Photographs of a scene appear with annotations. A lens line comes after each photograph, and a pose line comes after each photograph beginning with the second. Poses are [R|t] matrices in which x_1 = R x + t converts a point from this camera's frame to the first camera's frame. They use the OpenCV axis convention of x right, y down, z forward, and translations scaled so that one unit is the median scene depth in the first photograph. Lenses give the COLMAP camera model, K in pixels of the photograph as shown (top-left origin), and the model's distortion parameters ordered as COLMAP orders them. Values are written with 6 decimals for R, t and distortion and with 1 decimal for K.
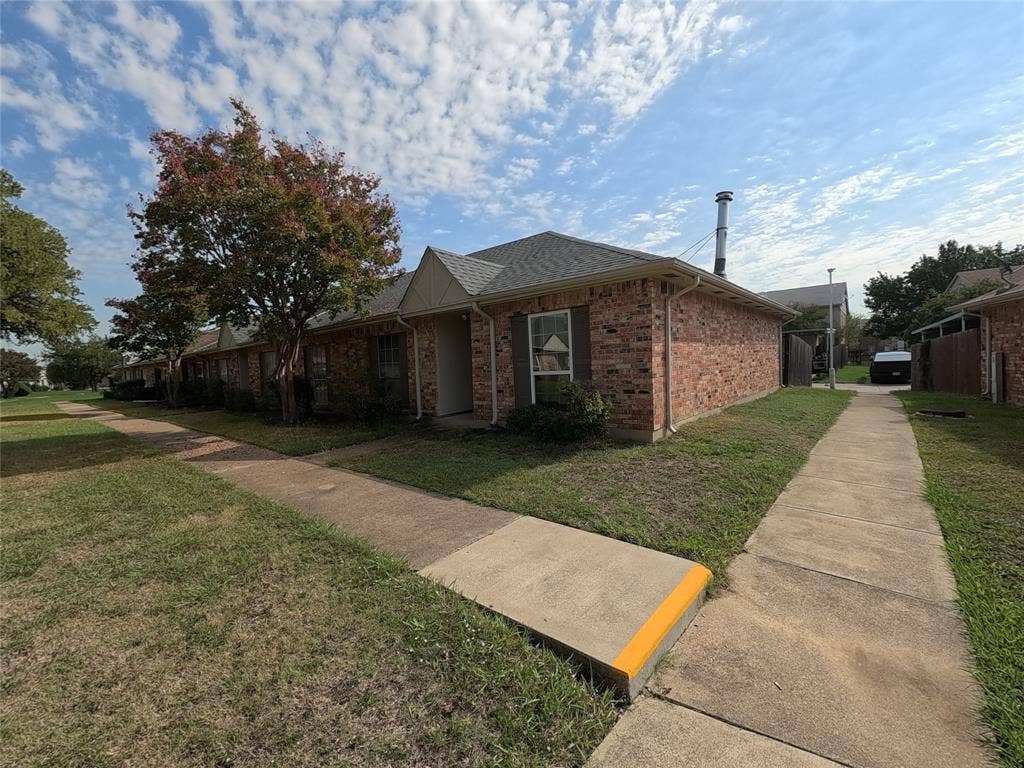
lens RADIAL K [[430.7, 0, 515.3], [0, 430.7, 377.6], [0, 0, 1]] dist [-0.001334, 0.000276]
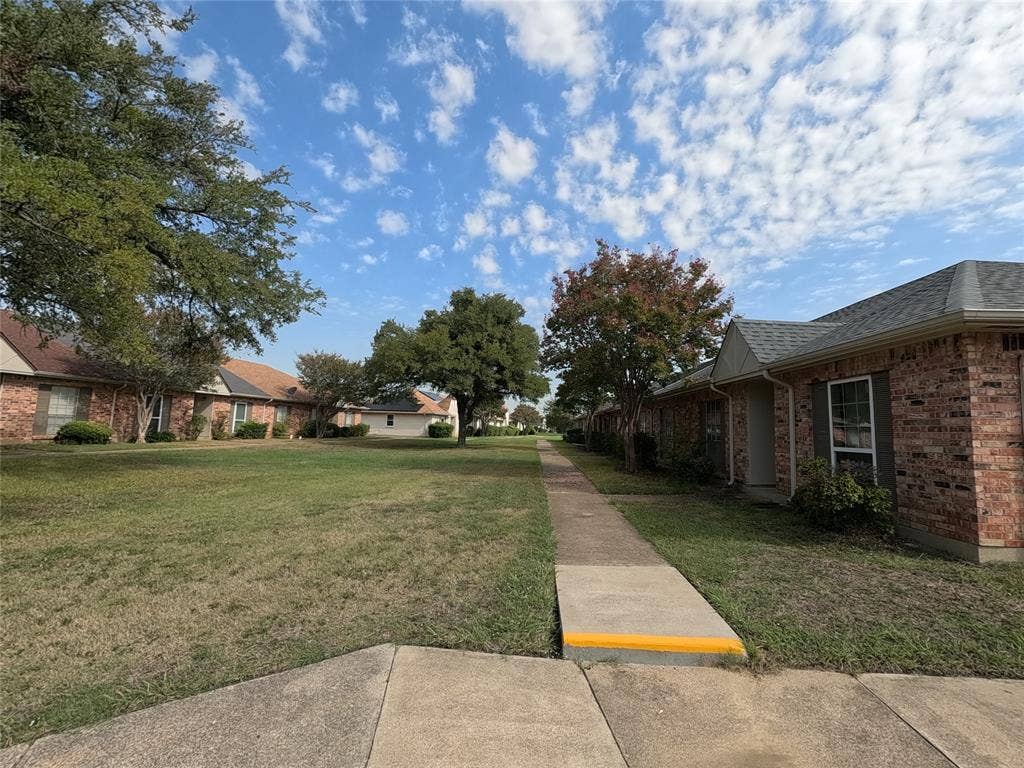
lens RADIAL K [[430.7, 0, 517.3], [0, 430.7, 380.5], [0, 0, 1]] dist [-0.001334, 0.000276]
pose [[0.613411, -0.024977, -0.789369, 0.286761], [-0.079233, 0.992511, -0.092976, -0.013124], [0.785779, 0.119577, 0.606838, -0.033496]]
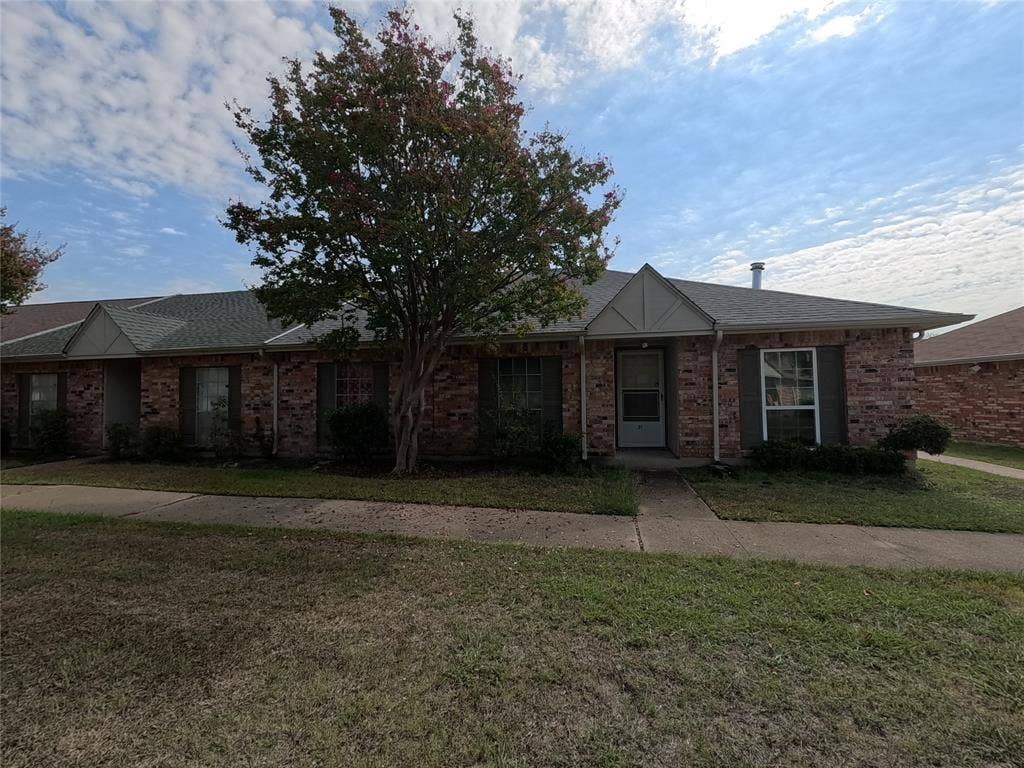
lens RADIAL K [[430.7, 0, 507.3], [0, 430.7, 383.9], [0, 0, 1]] dist [-0.001334, 0.000276]
pose [[0.869270, 0.048757, 0.491928, -0.823368], [-0.012080, 0.996922, -0.077463, 0.016705], [-0.494190, 0.061394, 0.867183, 0.364135]]
